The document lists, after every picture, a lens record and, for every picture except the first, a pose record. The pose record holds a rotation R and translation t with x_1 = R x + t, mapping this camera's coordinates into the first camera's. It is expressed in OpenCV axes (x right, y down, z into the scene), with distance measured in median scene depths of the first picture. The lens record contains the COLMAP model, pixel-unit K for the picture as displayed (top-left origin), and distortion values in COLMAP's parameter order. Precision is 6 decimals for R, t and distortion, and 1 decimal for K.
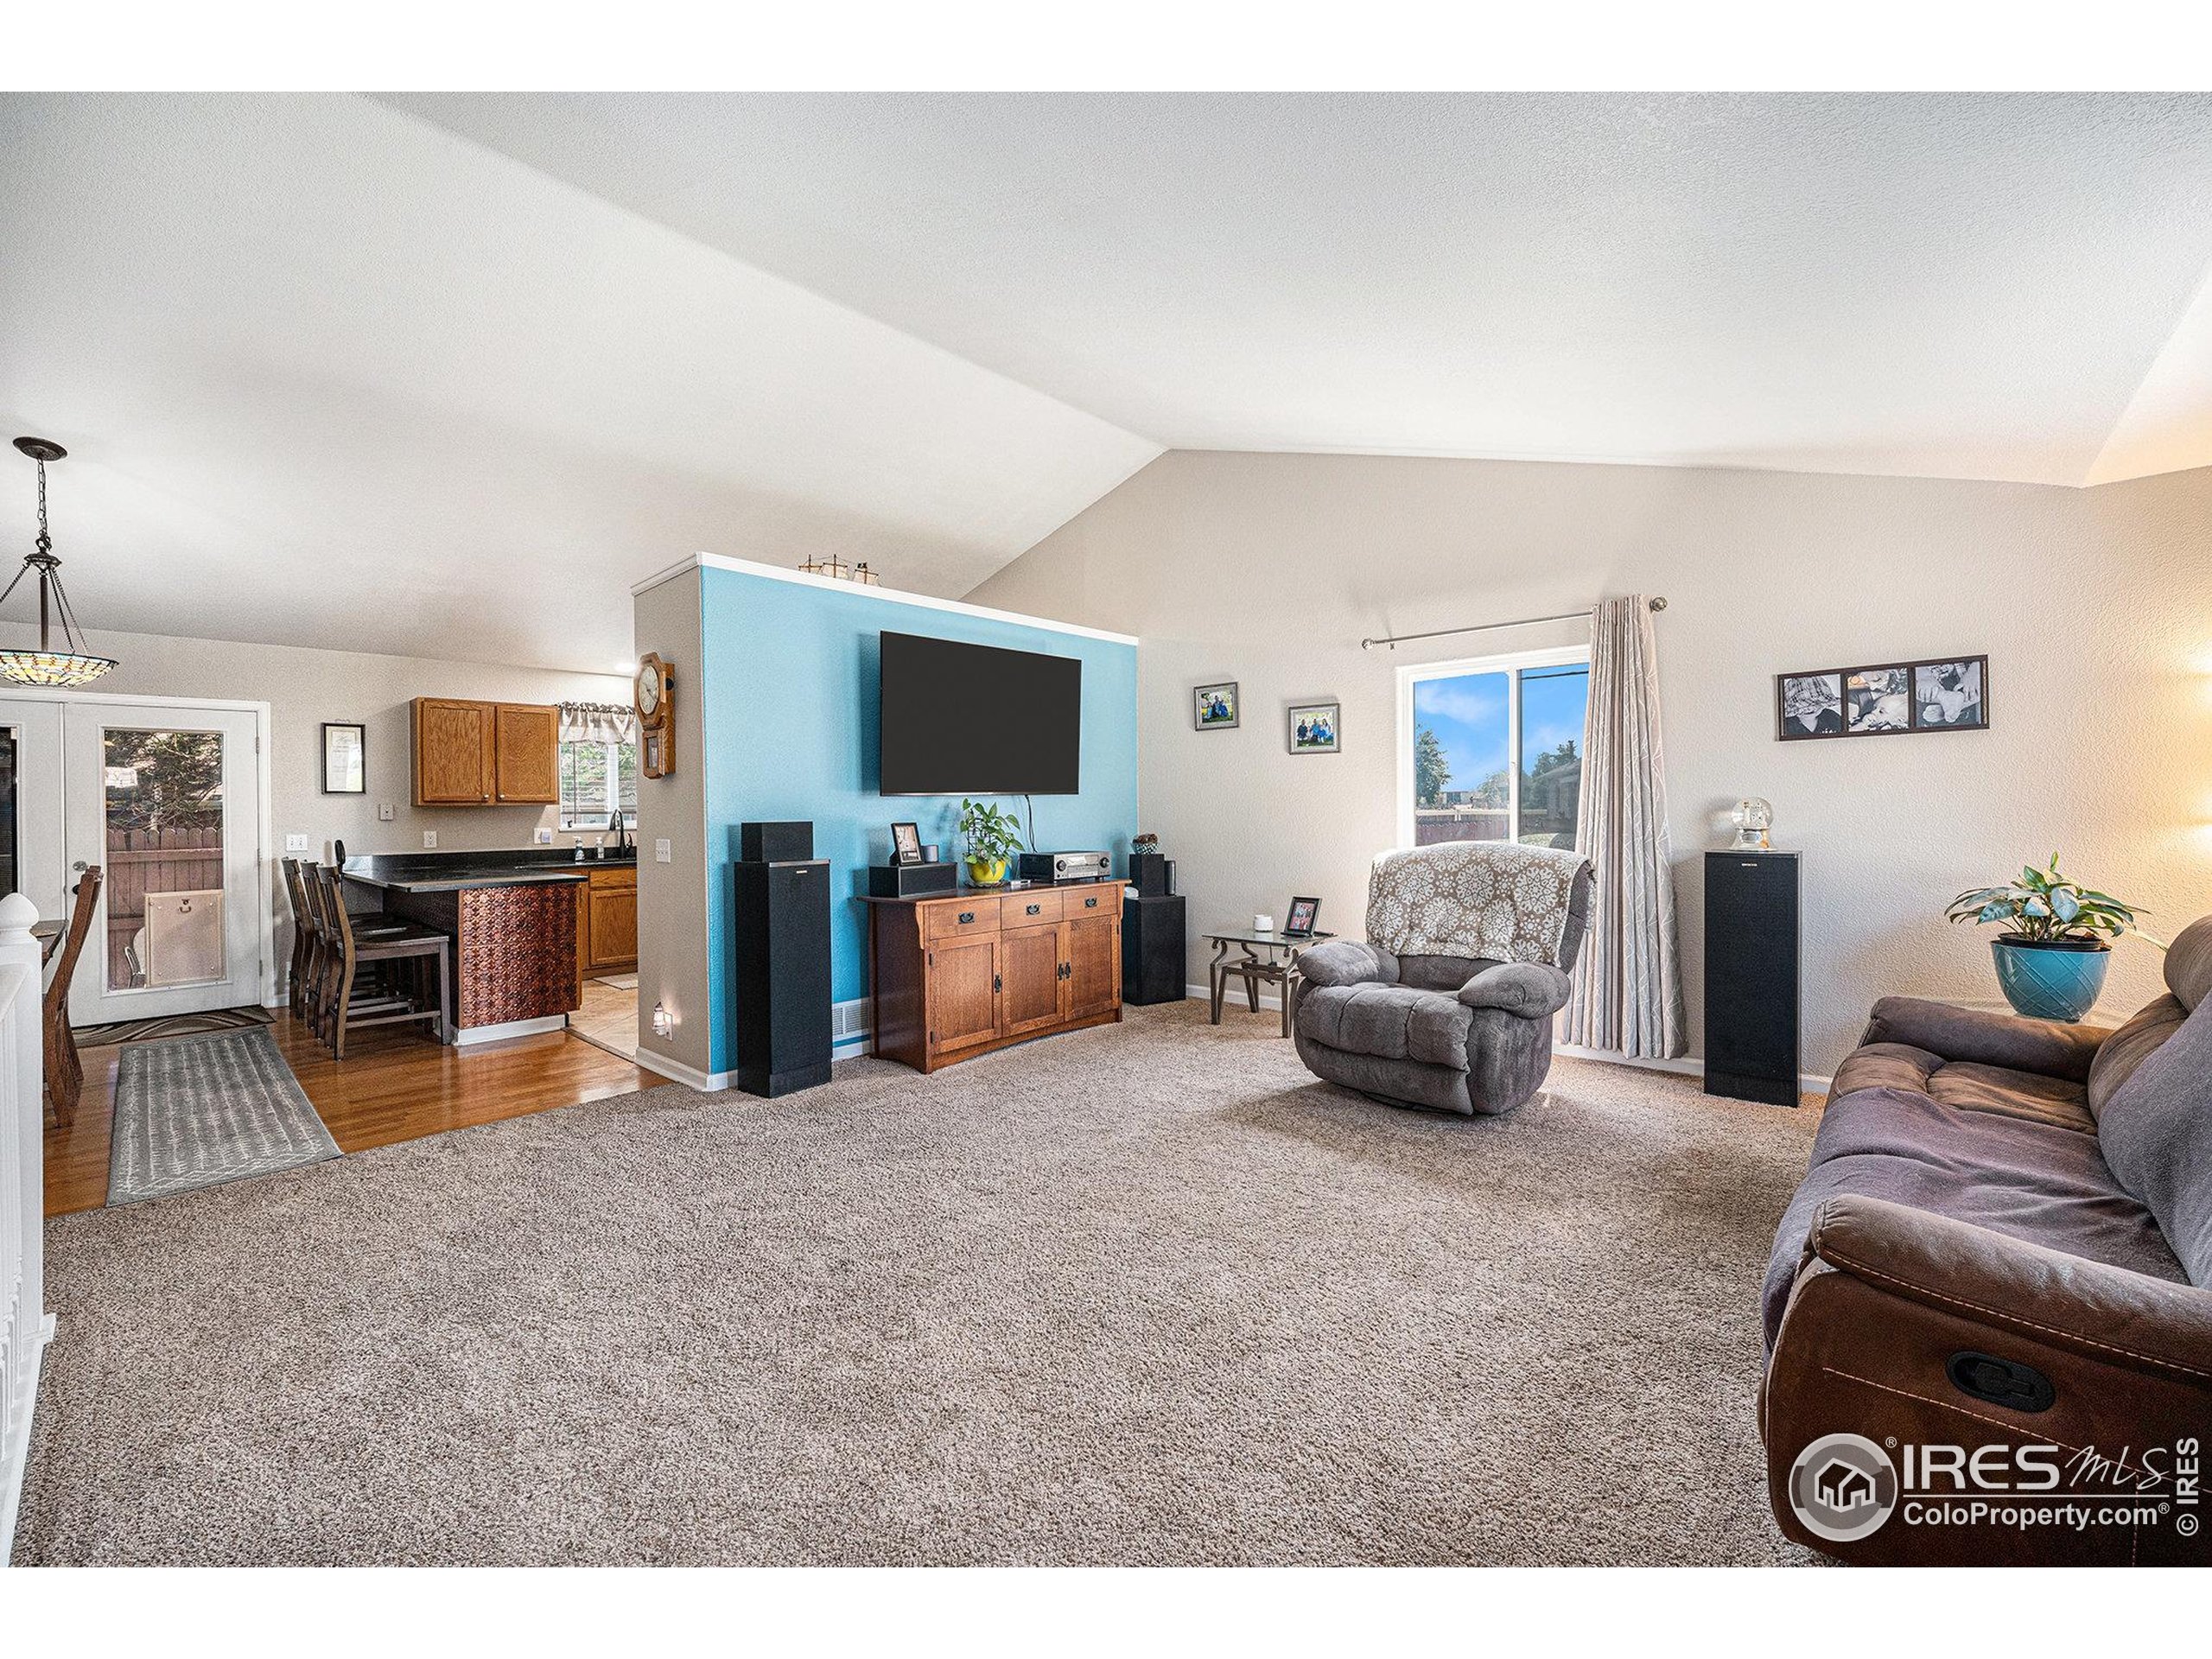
lens RADIAL K [[917.5, 0, 1100.1], [0, 917.5, 836.6], [0, 0, 1]] dist [-0.017085, -0.000157]
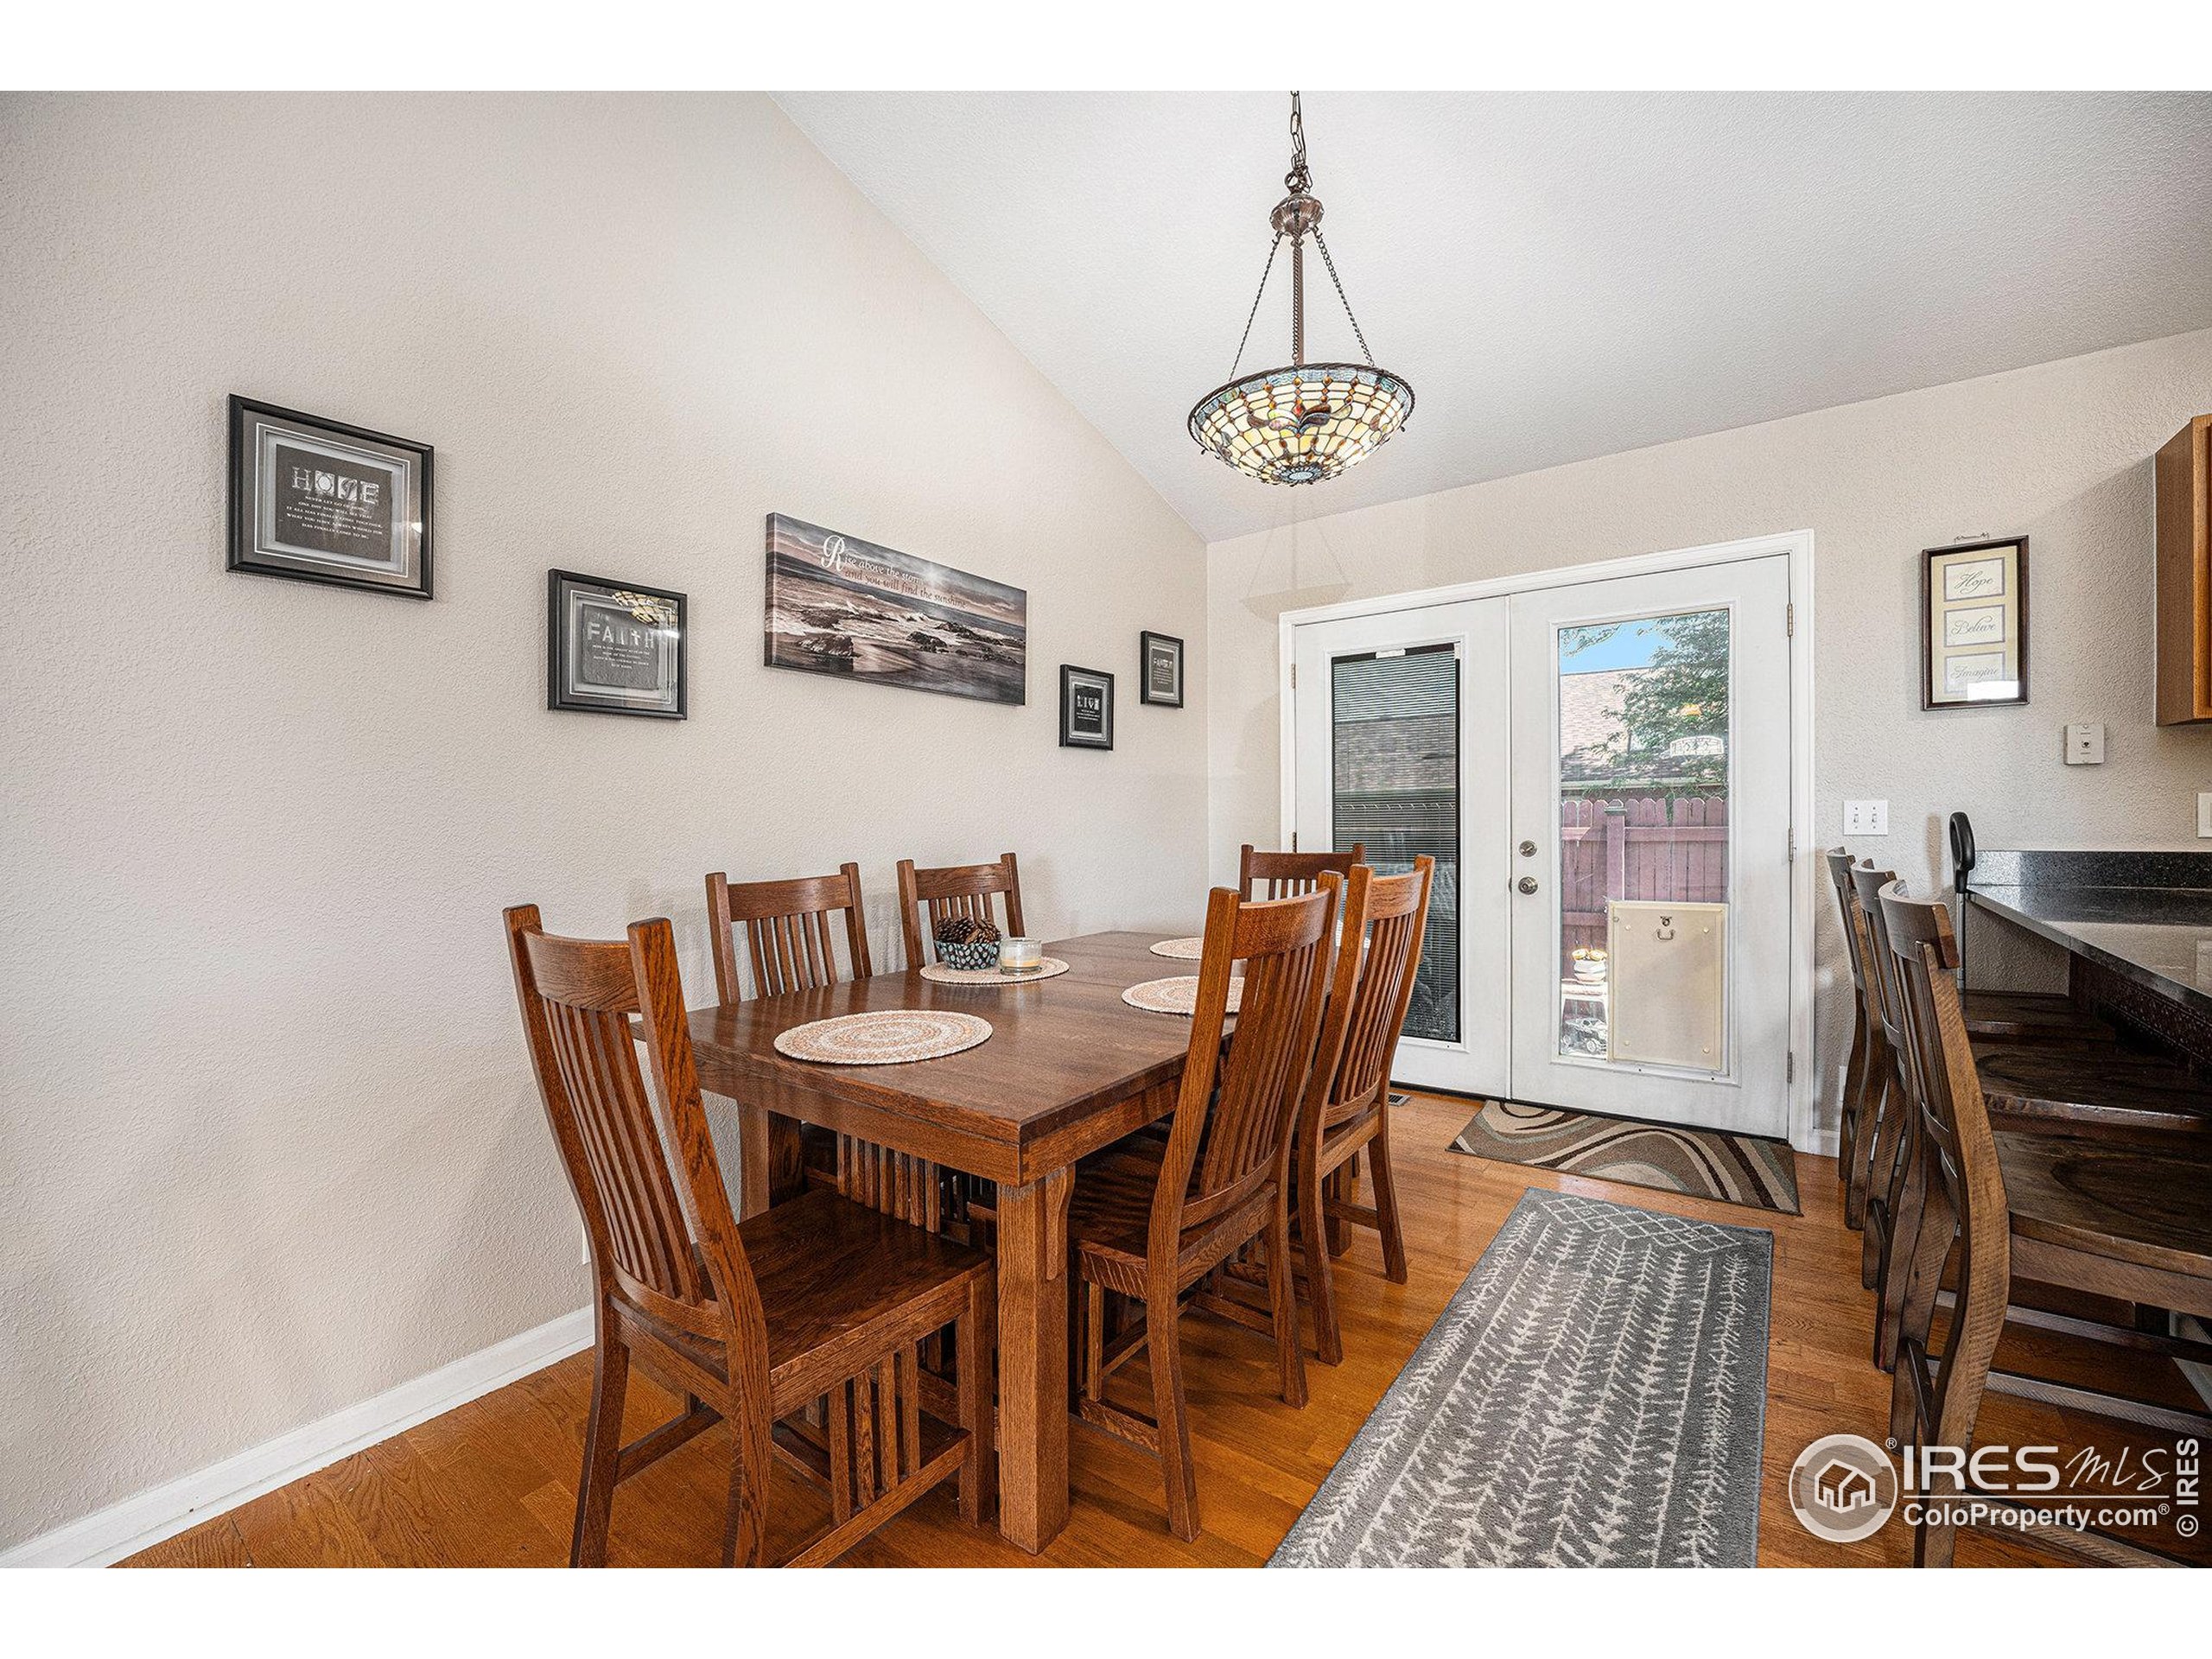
lens RADIAL K [[938.3, 0, 1093.3], [0, 938.3, 807.5], [0, 0, 1]] dist [-0.018461, 0.004898]
pose [[0.108366, -0.002429, -0.994108, -0.449186], [-0.020001, 0.999789, -0.004623, 0.011674], [0.993910, 0.020384, 0.108294, 0.546163]]
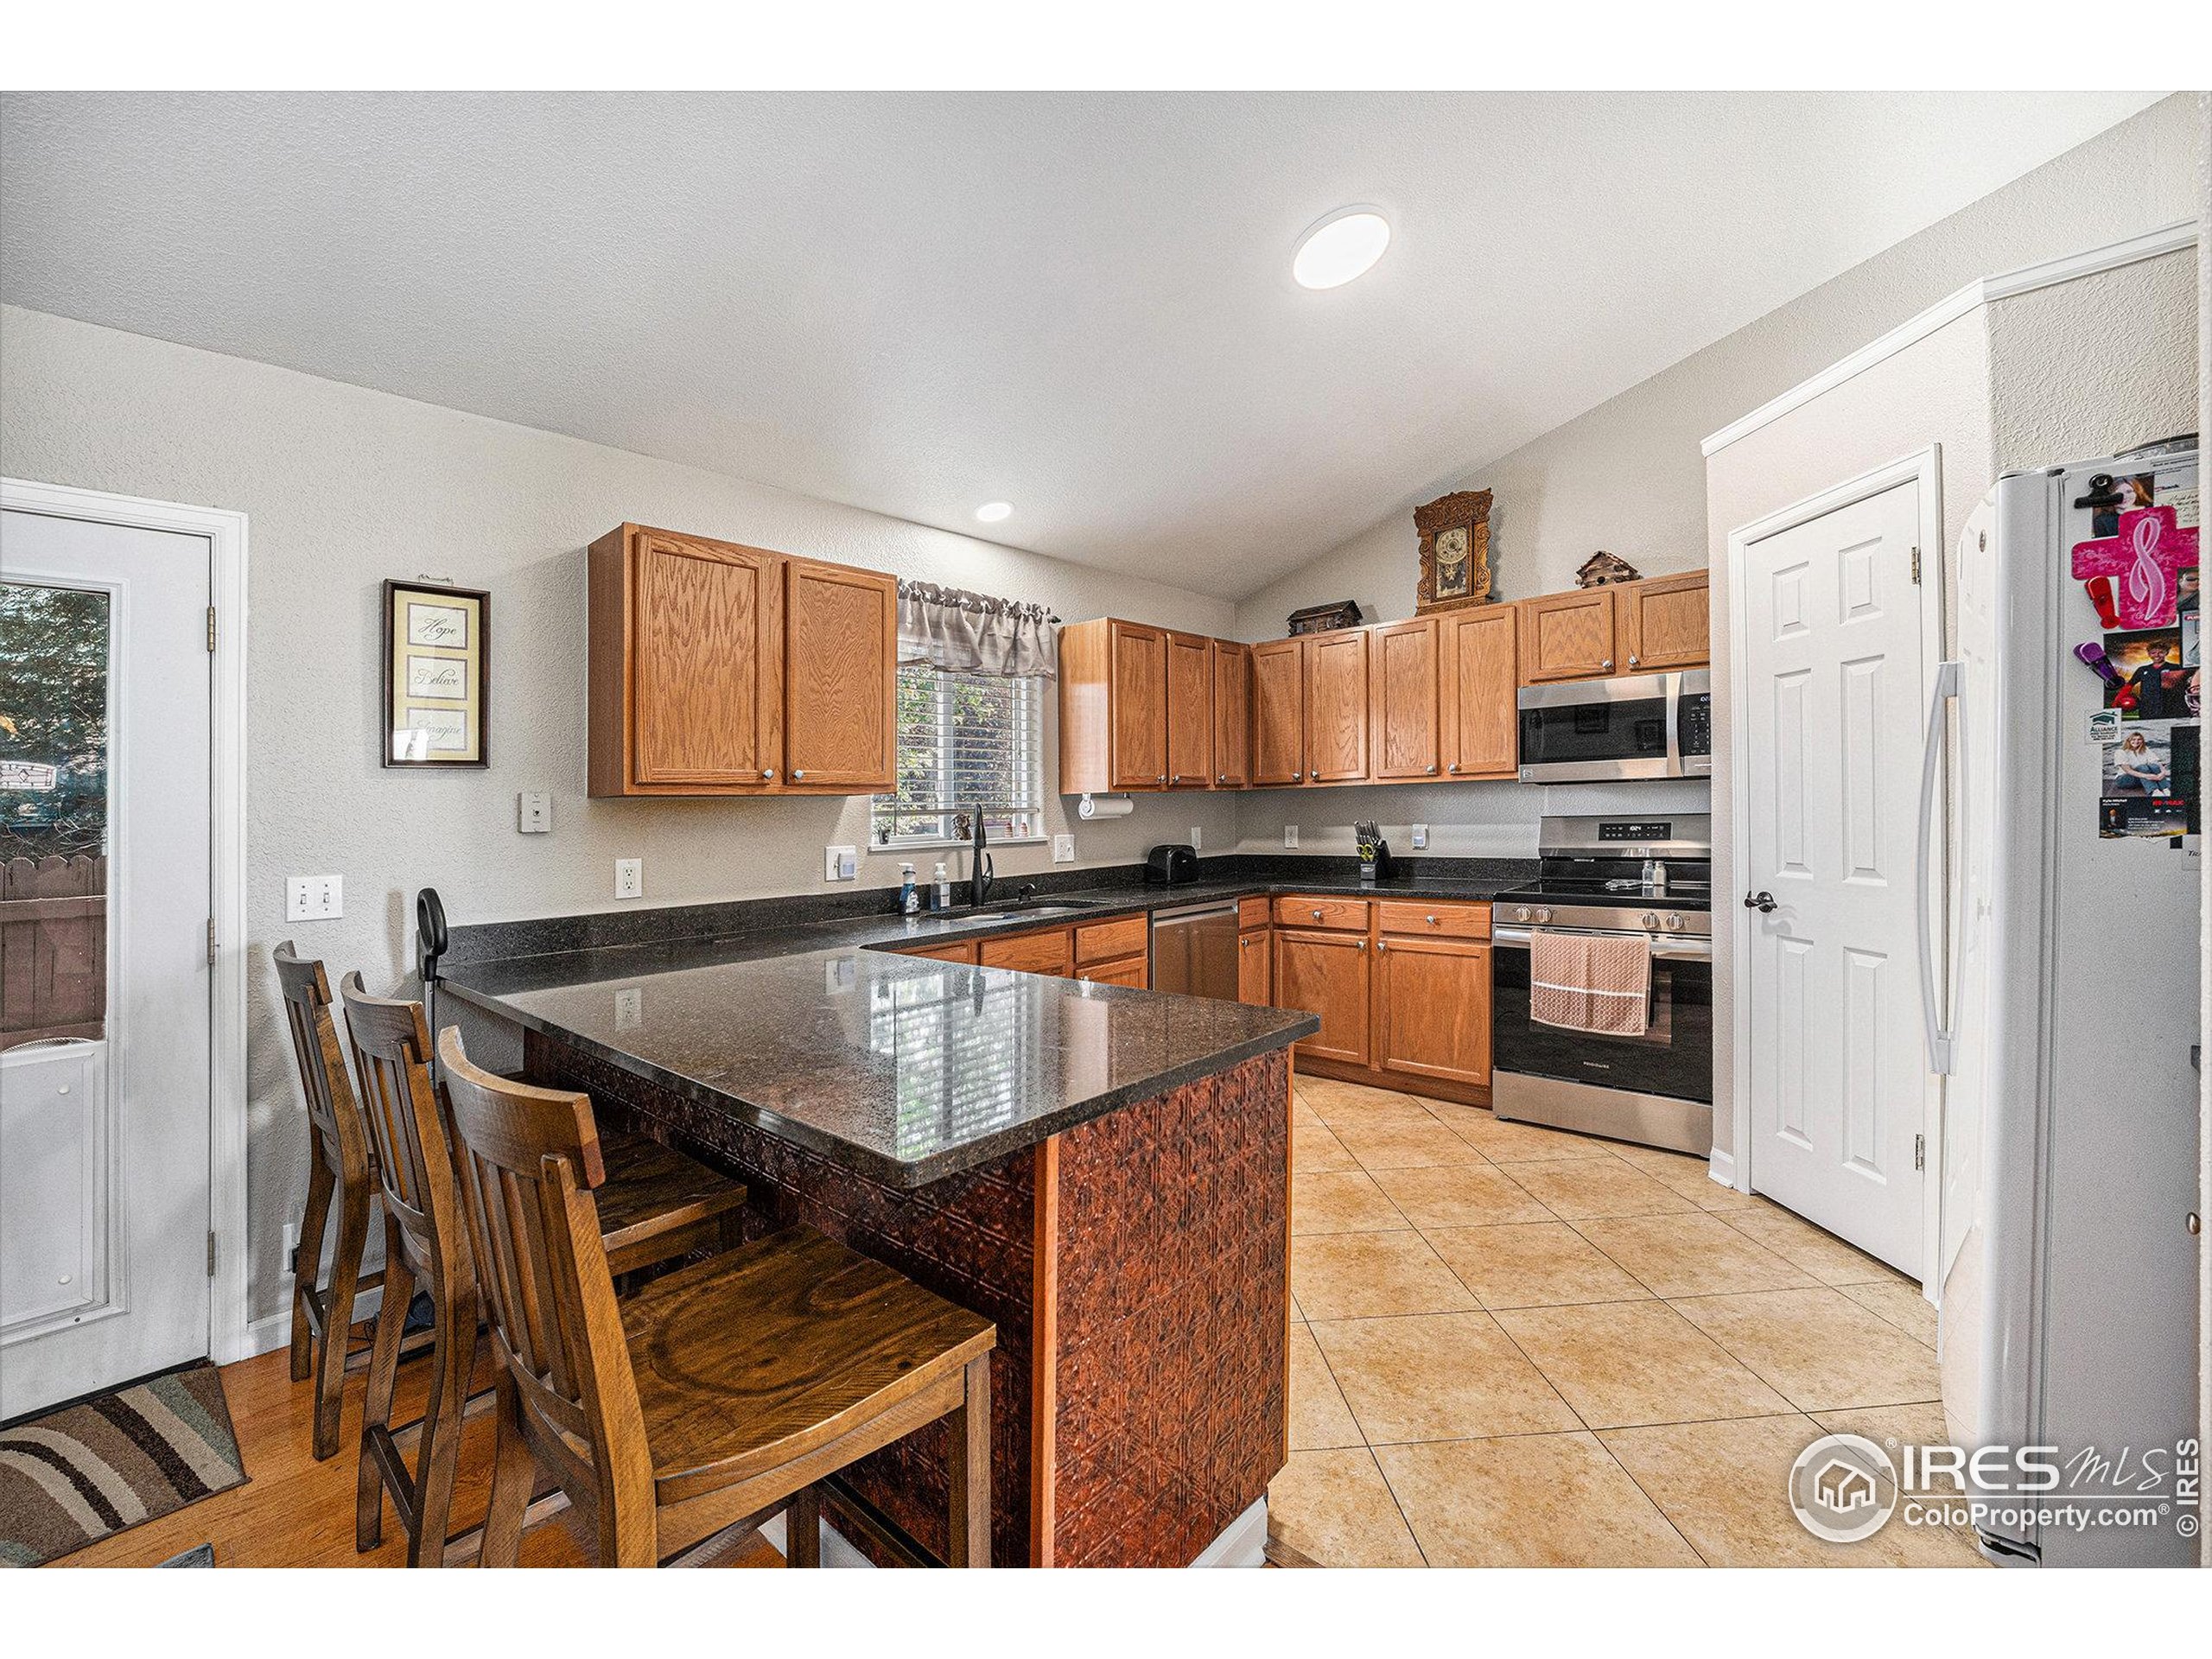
lens RADIAL K [[938.3, 0, 1108.7], [0, 938.3, 807.5], [0, 0, 1]] dist [-0.018461, 0.004898]
pose [[0.999849, -0.017179, -0.002447, -0.557170], [0.017079, 0.999195, -0.036301, -0.010897], [0.003068, 0.036254, 0.999338, 0.615573]]
